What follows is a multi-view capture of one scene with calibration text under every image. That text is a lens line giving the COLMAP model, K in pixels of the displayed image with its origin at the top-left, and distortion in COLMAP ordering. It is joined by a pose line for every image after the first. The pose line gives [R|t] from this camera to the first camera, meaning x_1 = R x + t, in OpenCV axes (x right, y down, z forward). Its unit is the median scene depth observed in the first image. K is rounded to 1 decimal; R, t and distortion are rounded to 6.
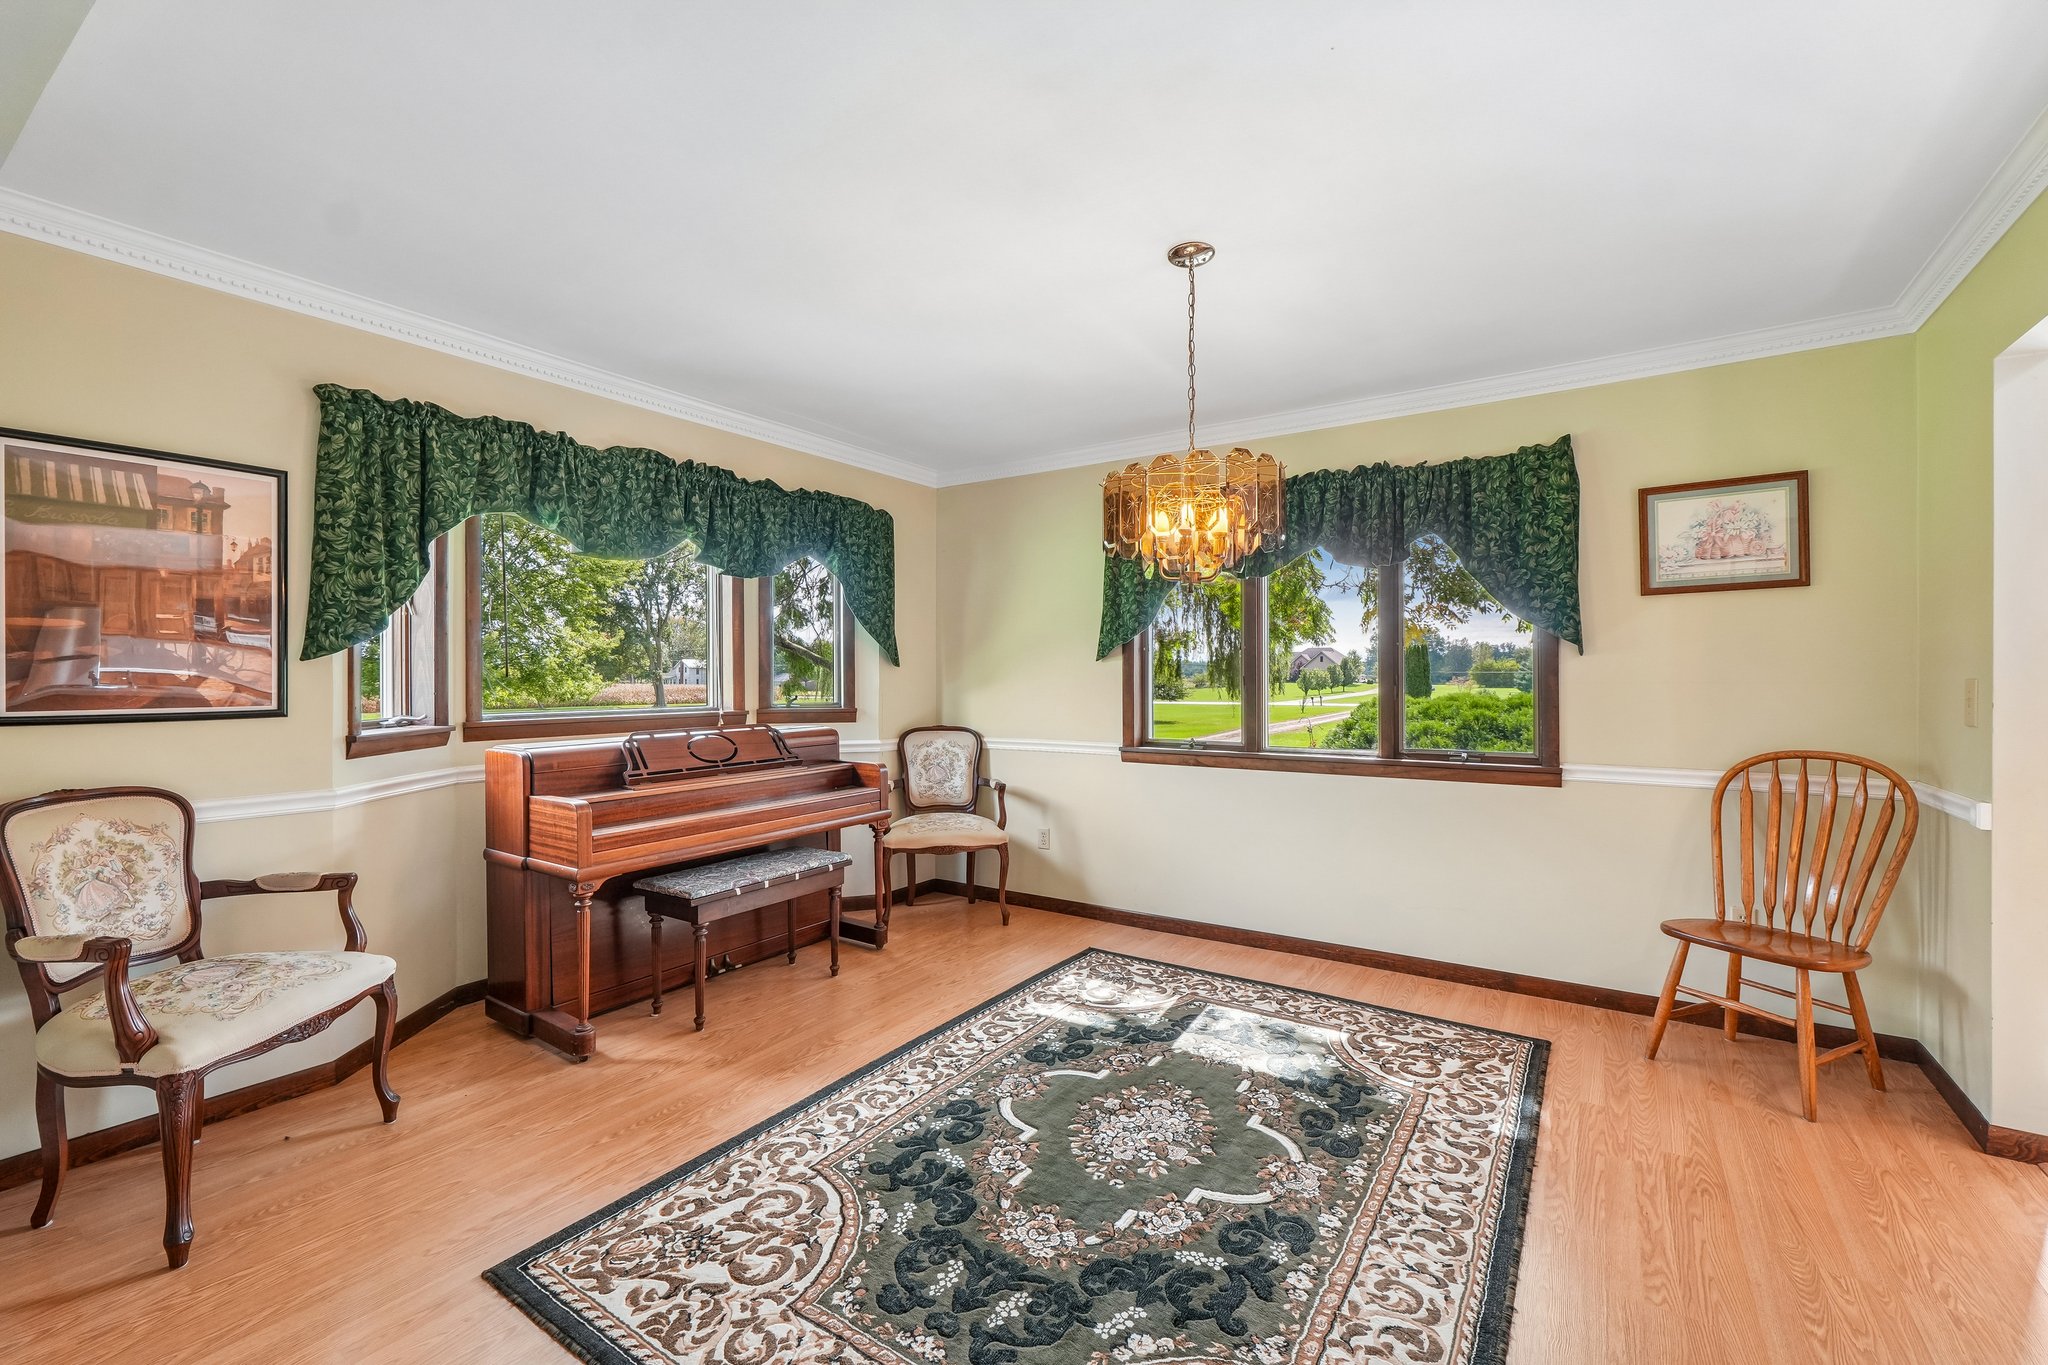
lens RADIAL K [[856.7, 0, 1028.4], [0, 856.7, 678.1], [0, 0, 1]] dist [-0.001311, 0.000046]
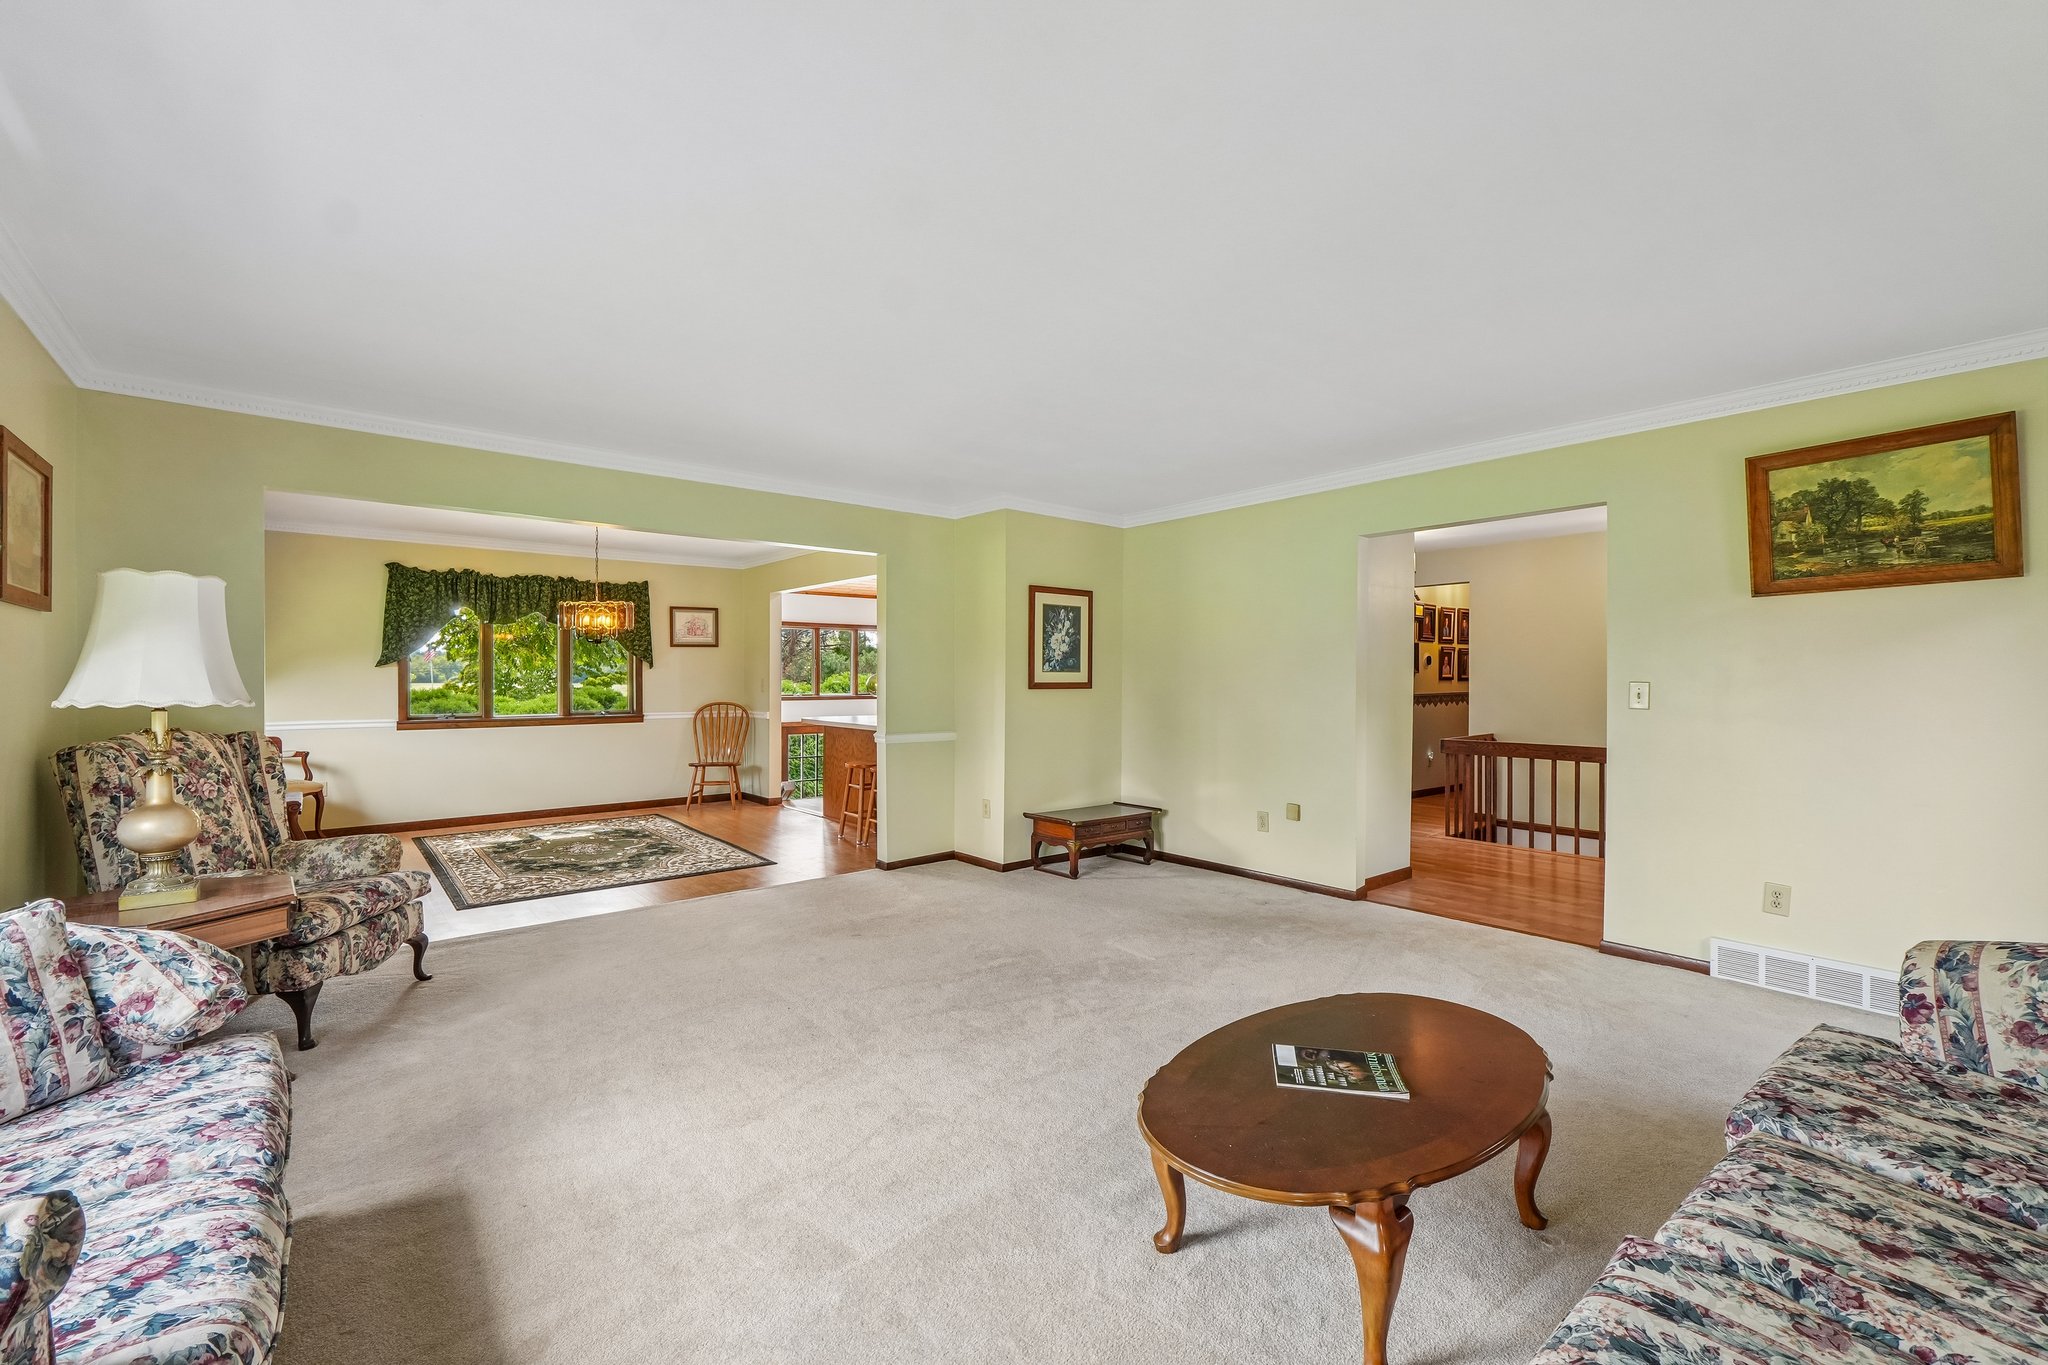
lens RADIAL K [[856.7, 0, 1028.4], [0, 856.7, 678.1], [0, 0, 1]] dist [-0.001311, 0.000046]
pose [[0.273069, -0.004940, 0.961982, -1.484975], [-0.007537, 0.999945, 0.007274, -0.027038], [-0.961965, -0.009237, 0.273017, -0.761751]]
